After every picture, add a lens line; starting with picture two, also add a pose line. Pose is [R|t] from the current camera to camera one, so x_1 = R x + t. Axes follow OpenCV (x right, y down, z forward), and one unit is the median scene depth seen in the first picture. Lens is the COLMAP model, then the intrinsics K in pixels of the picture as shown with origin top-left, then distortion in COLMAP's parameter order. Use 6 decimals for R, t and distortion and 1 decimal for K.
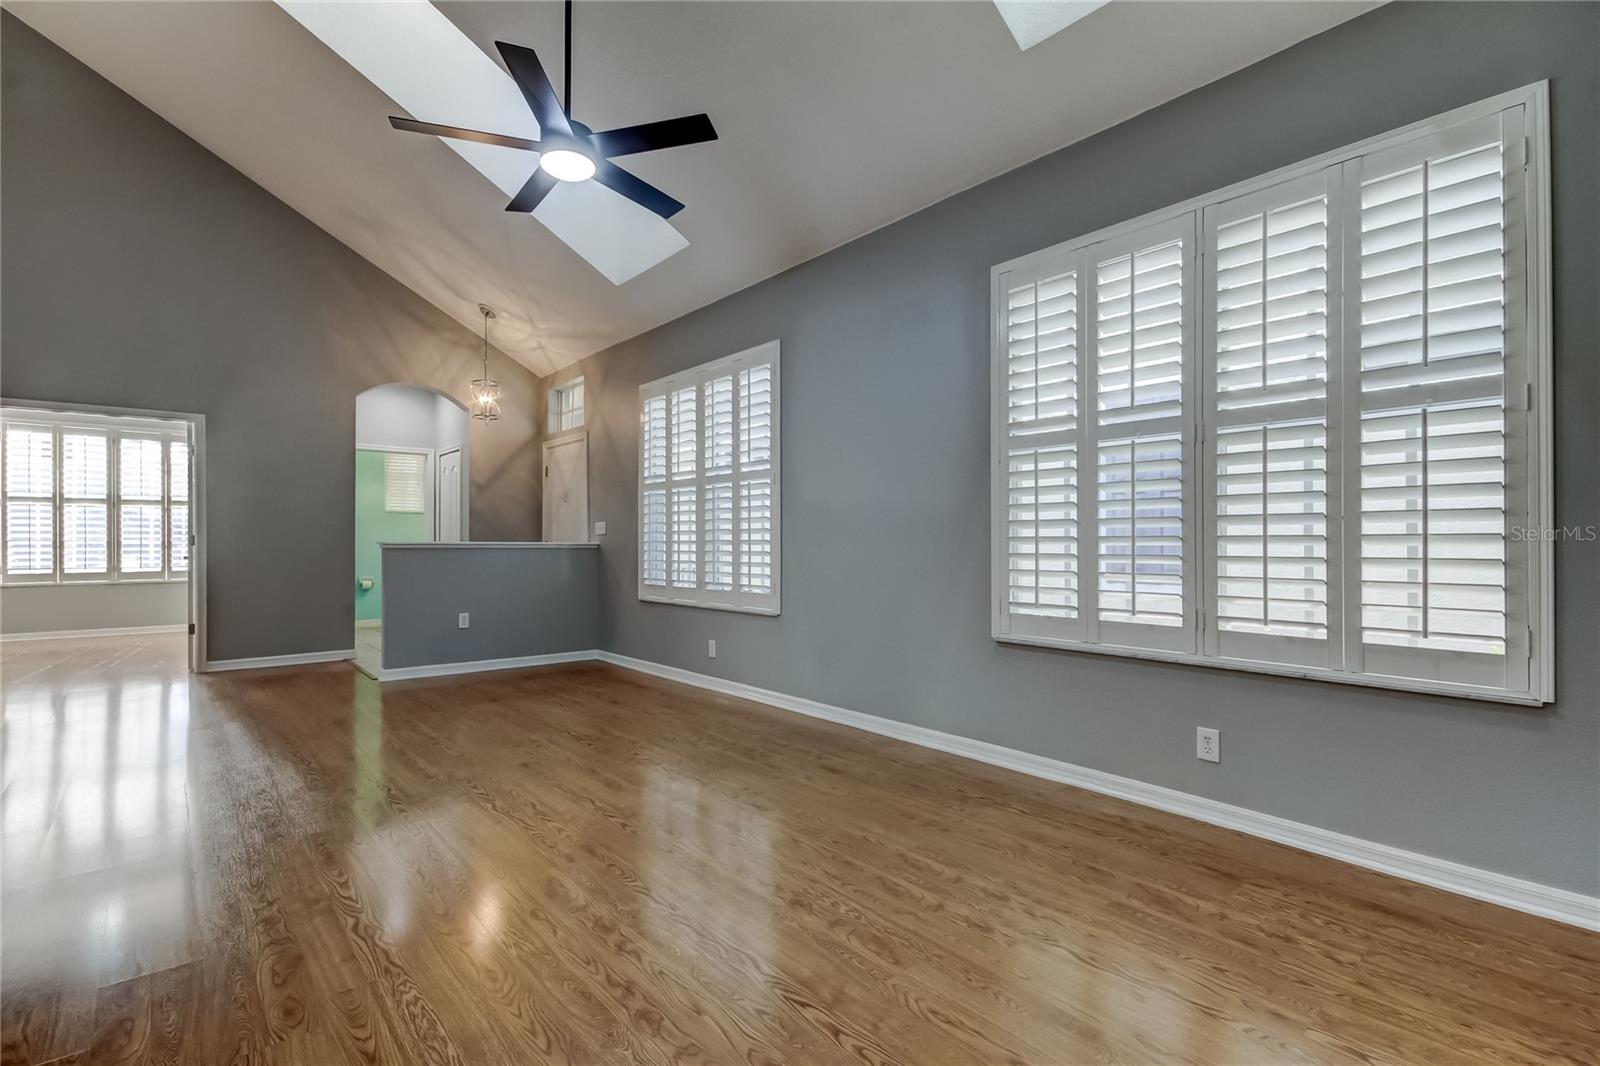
lens RADIAL K [[741.9, 0, 780.4], [0, 741.9, 546.2], [0, 0, 1]] dist [0.014963, -0.000938]
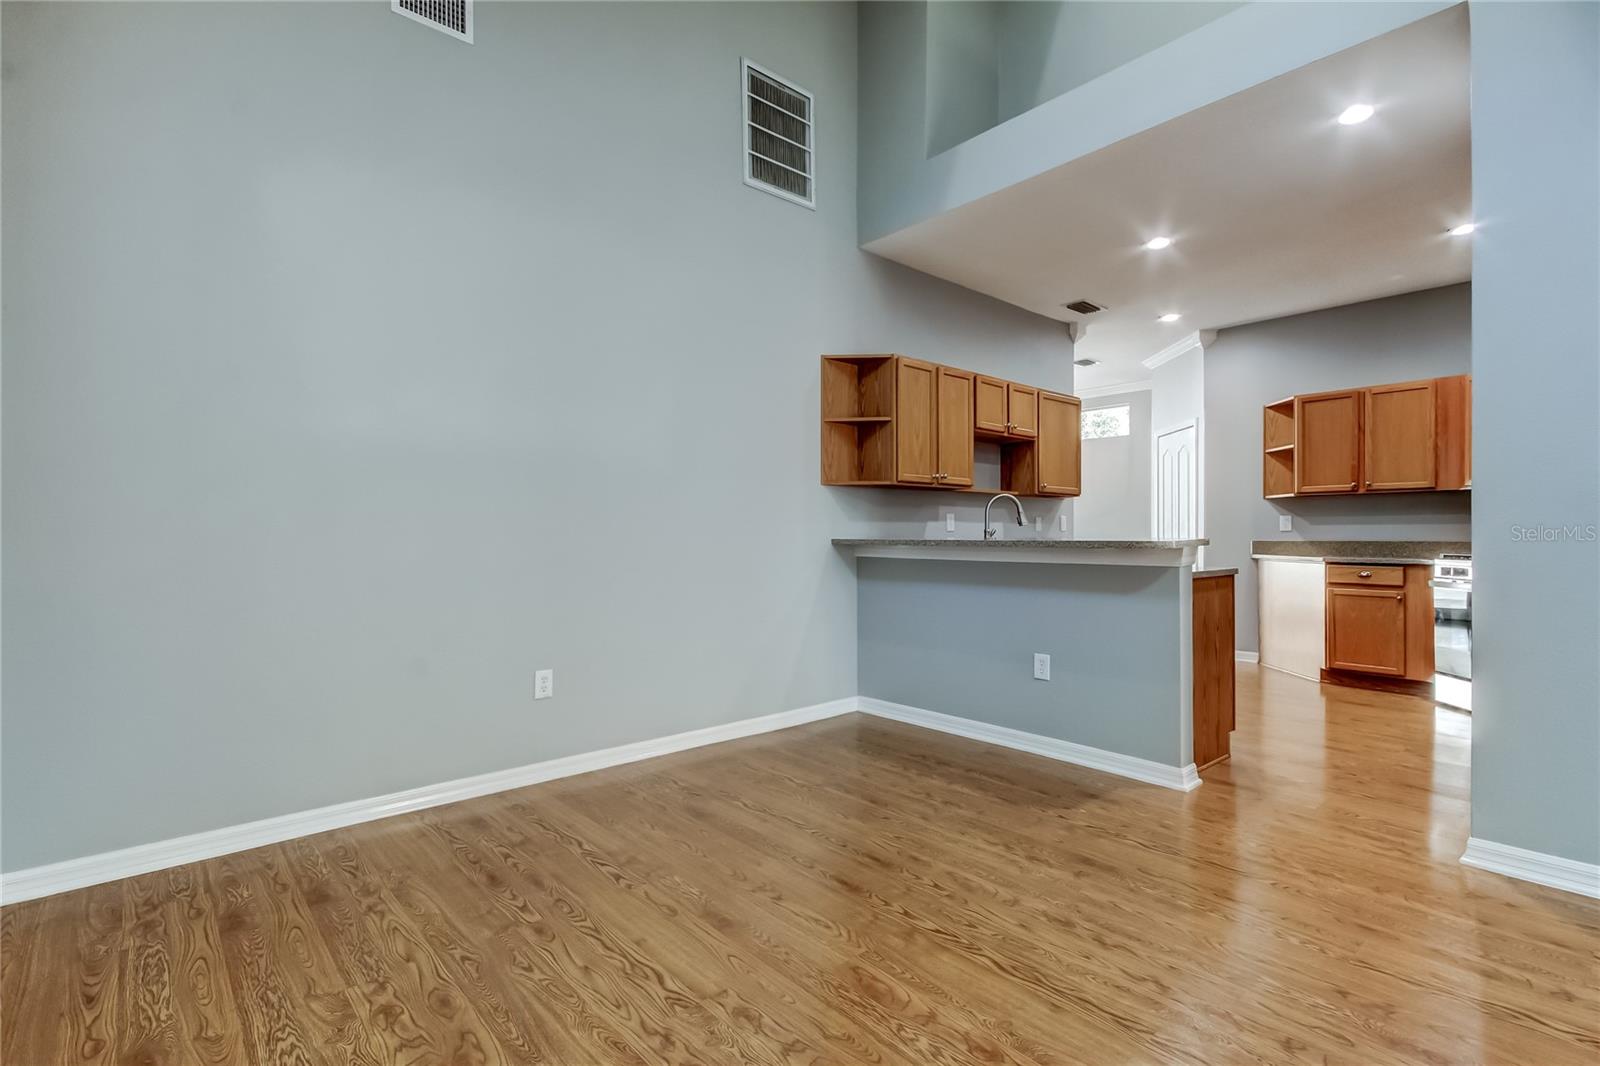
lens RADIAL K [[740.7, 0, 773.8], [0, 740.7, 534.6], [0, 0, 1]] dist [0.002960, 0.000029]
pose [[-0.999995, 0.001341, -0.002947, 0.080072], [0.001327, 0.999988, 0.004761, -0.005208], [0.002954, 0.004757, -0.999984, 0.593588]]
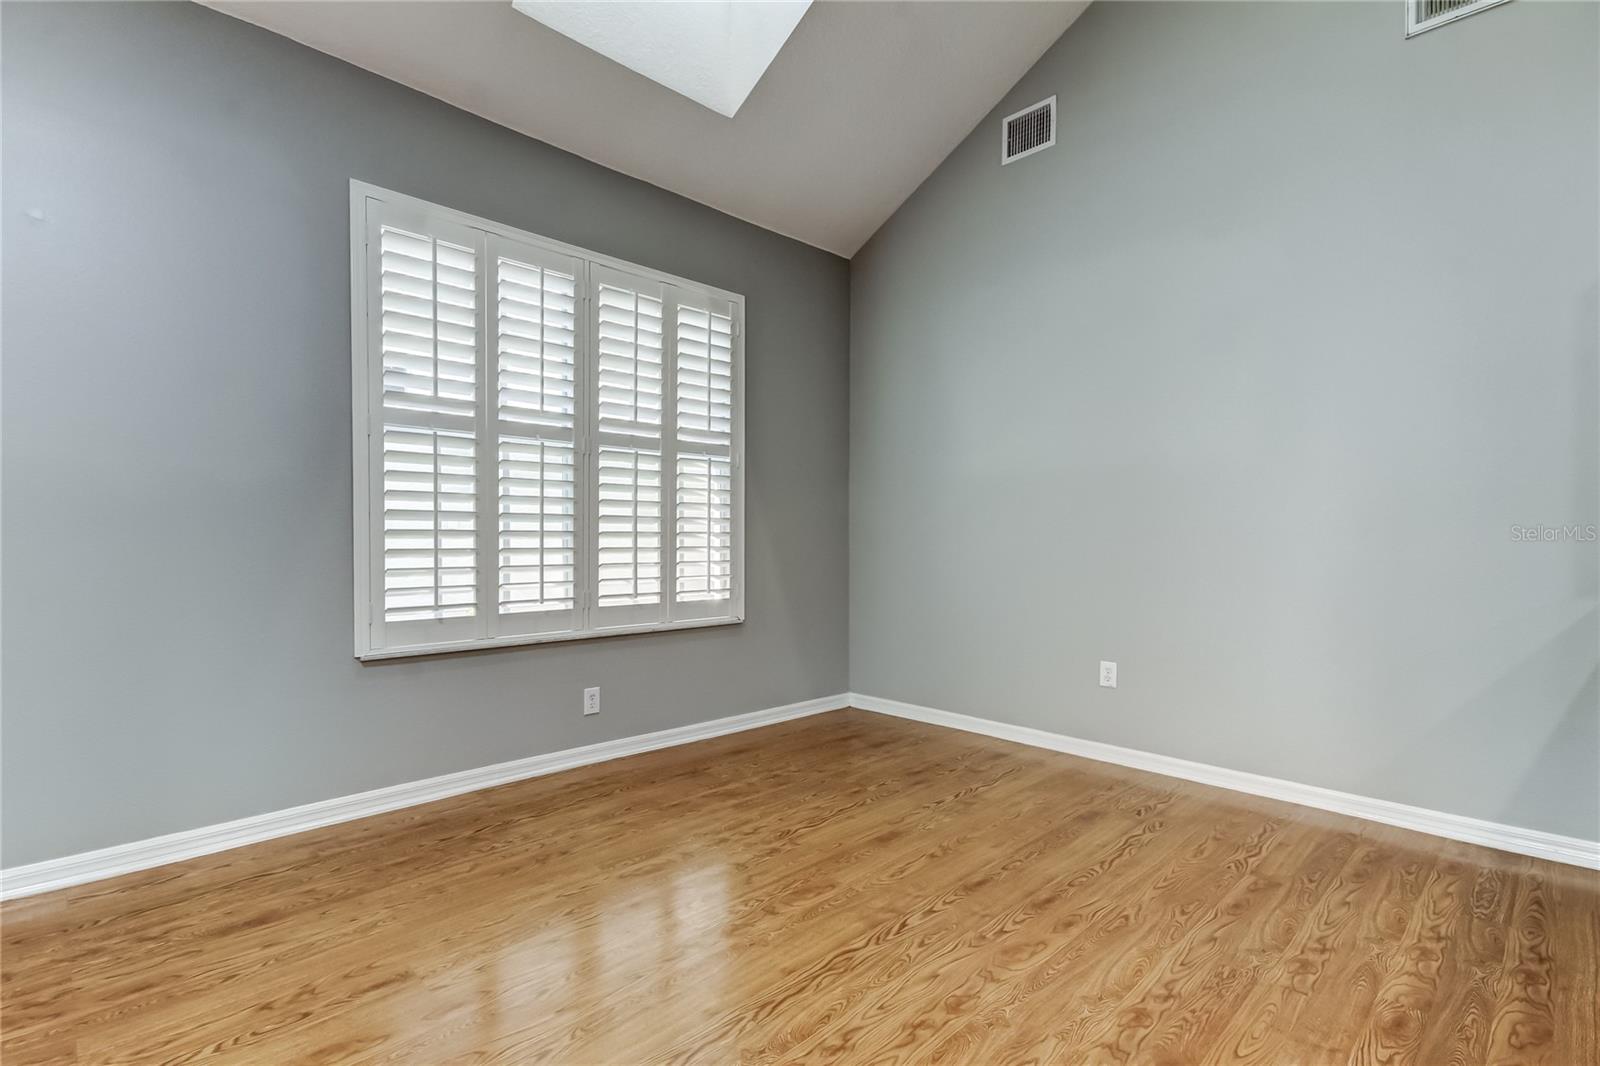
lens RADIAL K [[736.9, 0, 815.1], [0, 736.9, 551.3], [0, 0, 1]] dist [0.014009, -0.007854]
pose [[-0.090618, -0.018626, 0.995712, -0.307602], [0.000760, 0.999824, 0.018772, -0.001724], [-0.995885, 0.002458, -0.090588, 0.341424]]
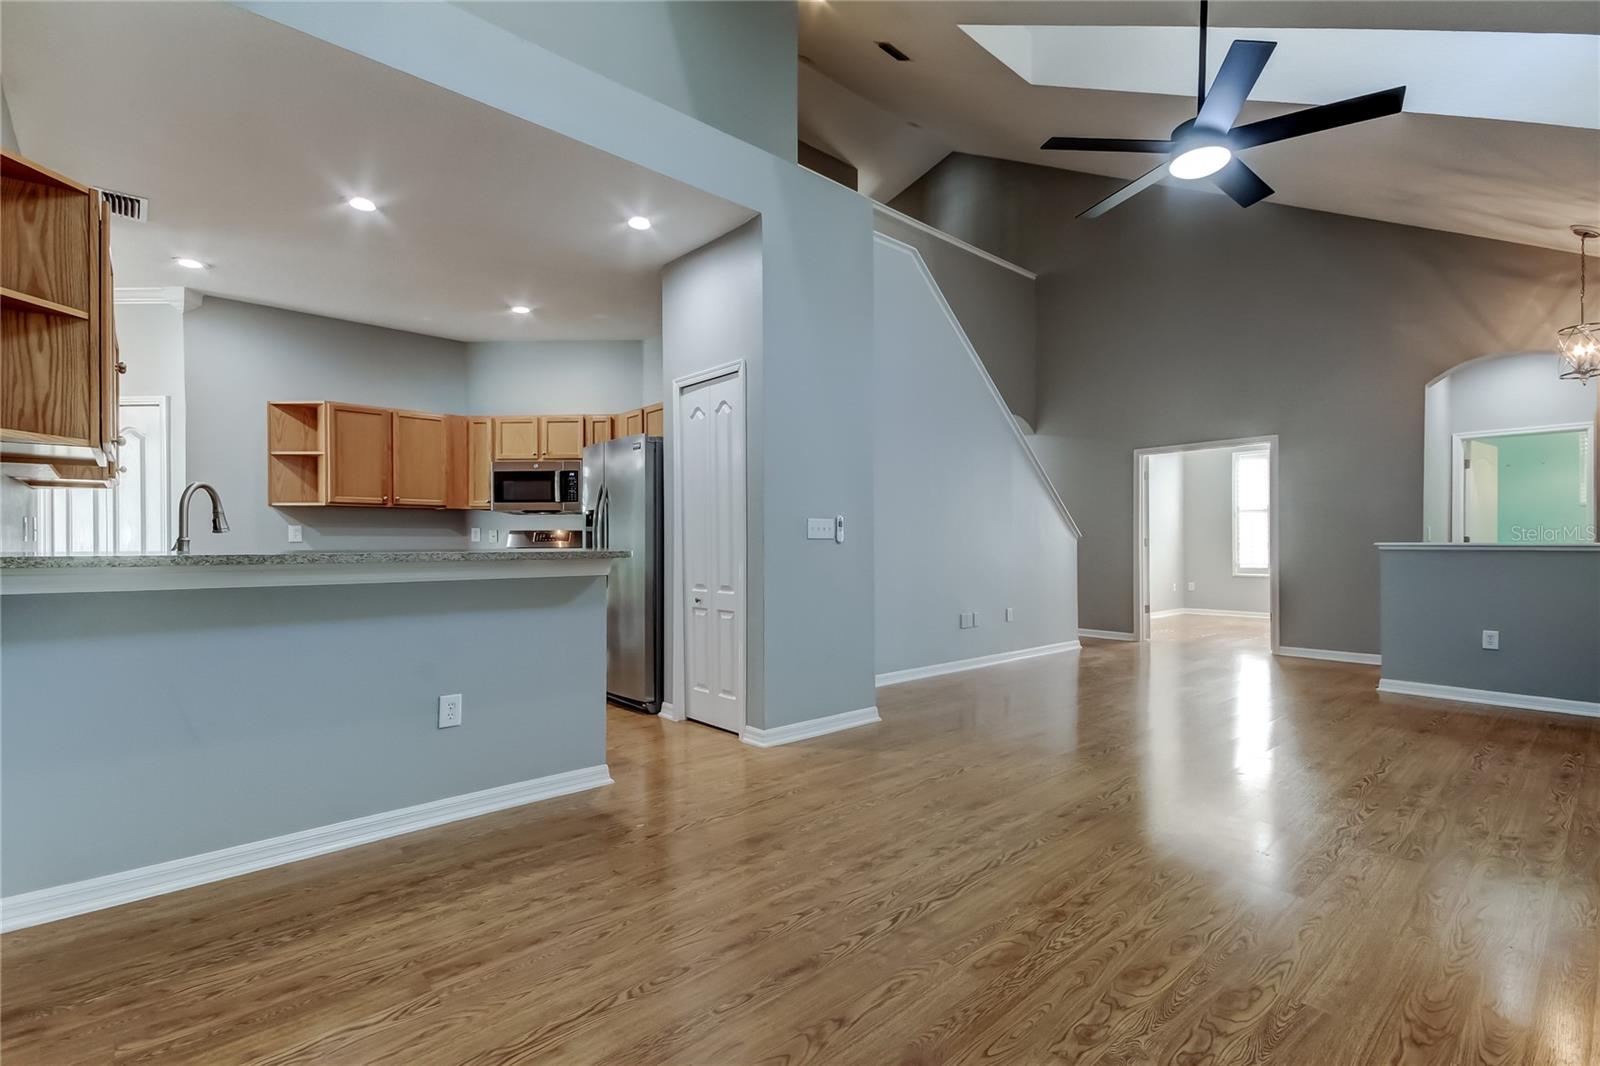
lens RADIAL K [[739.1, 0, 822.9], [0, 739.1, 549.8], [0, 0, 1]] dist [0.008967, -0.000948]
pose [[0.059775, 0.008074, -0.998179, 0.341681], [-0.001318, 0.999967, 0.008010, -0.003202], [0.998211, 0.000837, 0.059783, 0.220926]]
